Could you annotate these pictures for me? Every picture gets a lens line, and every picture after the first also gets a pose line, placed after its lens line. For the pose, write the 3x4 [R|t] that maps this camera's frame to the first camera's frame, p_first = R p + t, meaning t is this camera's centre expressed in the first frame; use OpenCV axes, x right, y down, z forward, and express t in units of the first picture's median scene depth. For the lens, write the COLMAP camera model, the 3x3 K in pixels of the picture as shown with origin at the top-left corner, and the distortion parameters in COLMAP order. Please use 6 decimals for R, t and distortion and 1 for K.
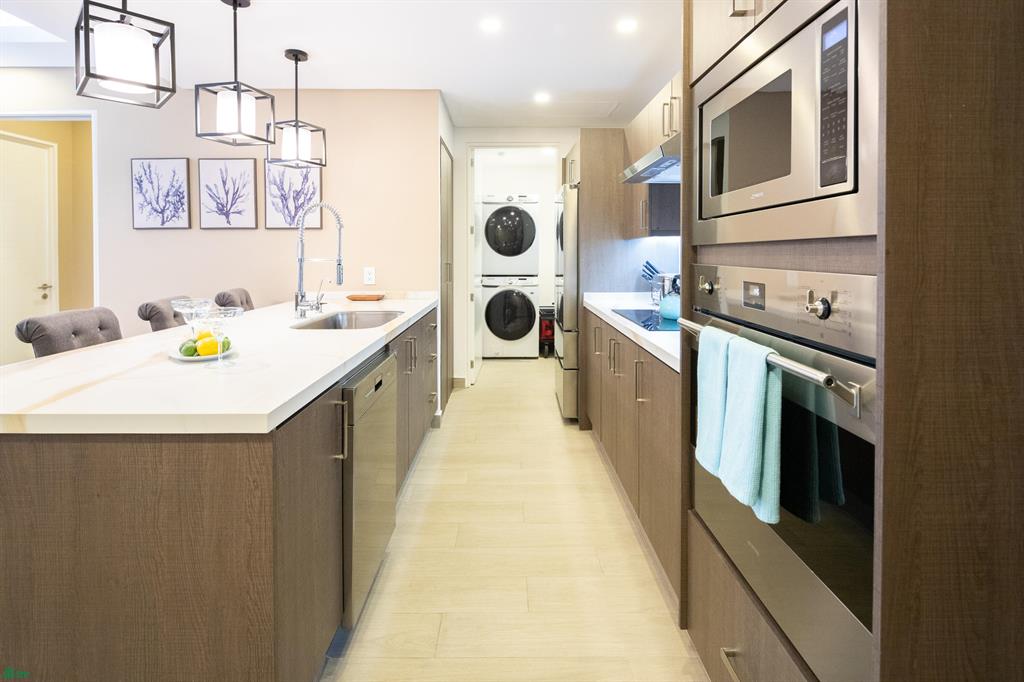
lens RADIAL K [[495.9, 0, 503.1], [0, 495.9, 265.6], [0, 0, 1]] dist [-0.000270, -0.002232]
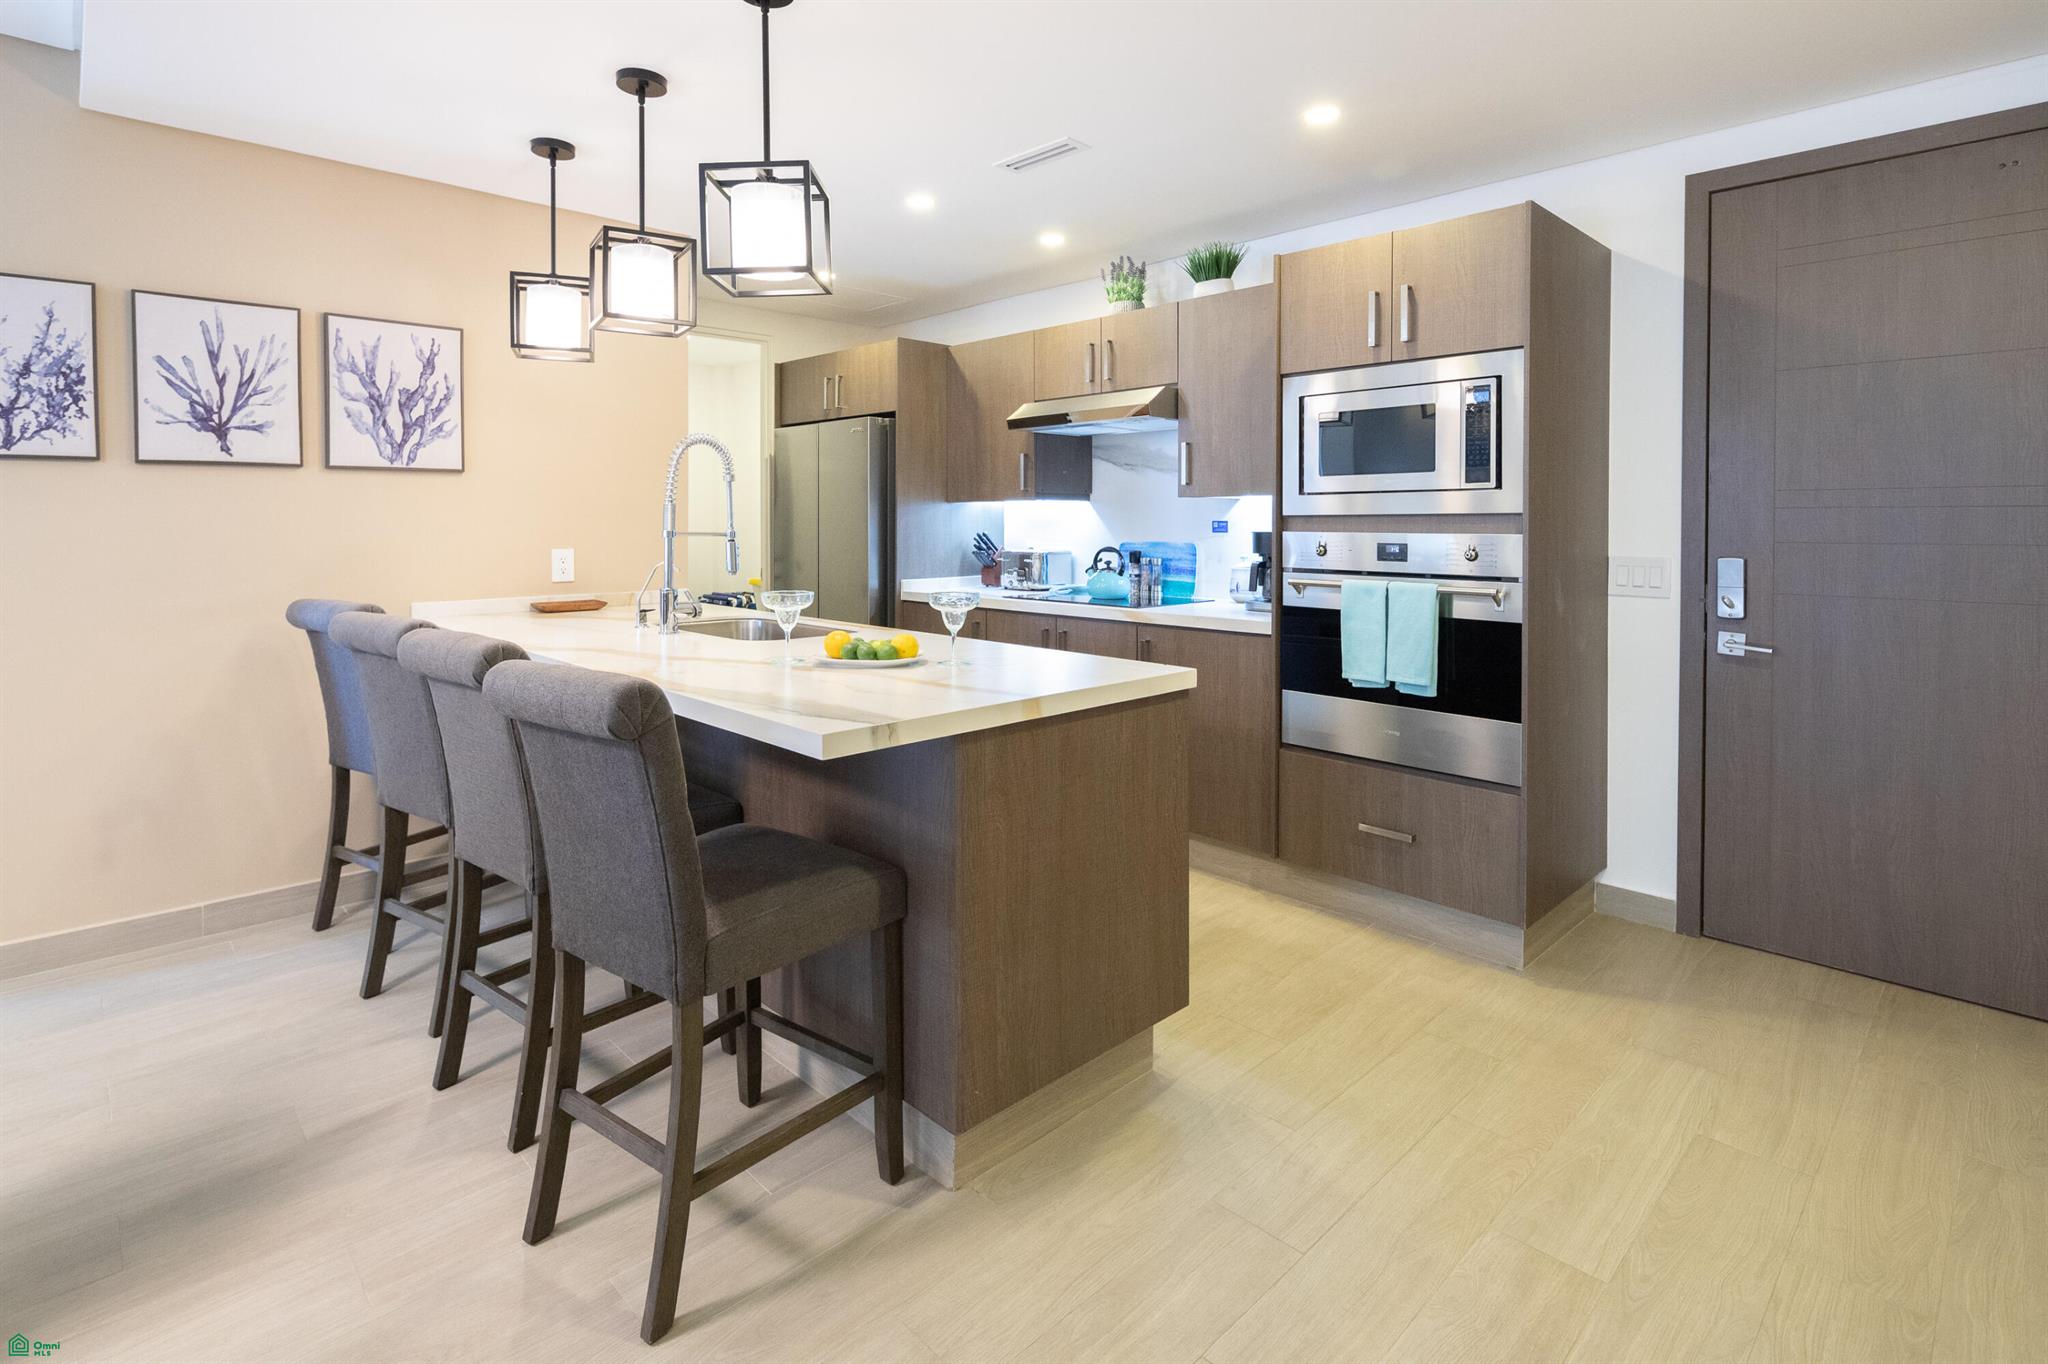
lens RADIAL K [[991.9, 0, 1013.8], [0, 991.9, 539.1], [0, 0, 1]] dist [-0.000270, -0.002232]
pose [[0.722255, -0.012314, 0.691517, -0.654734], [0.016527, 0.999863, 0.000543, 0.000681], [-0.691430, 0.011036, 0.722360, -0.084797]]
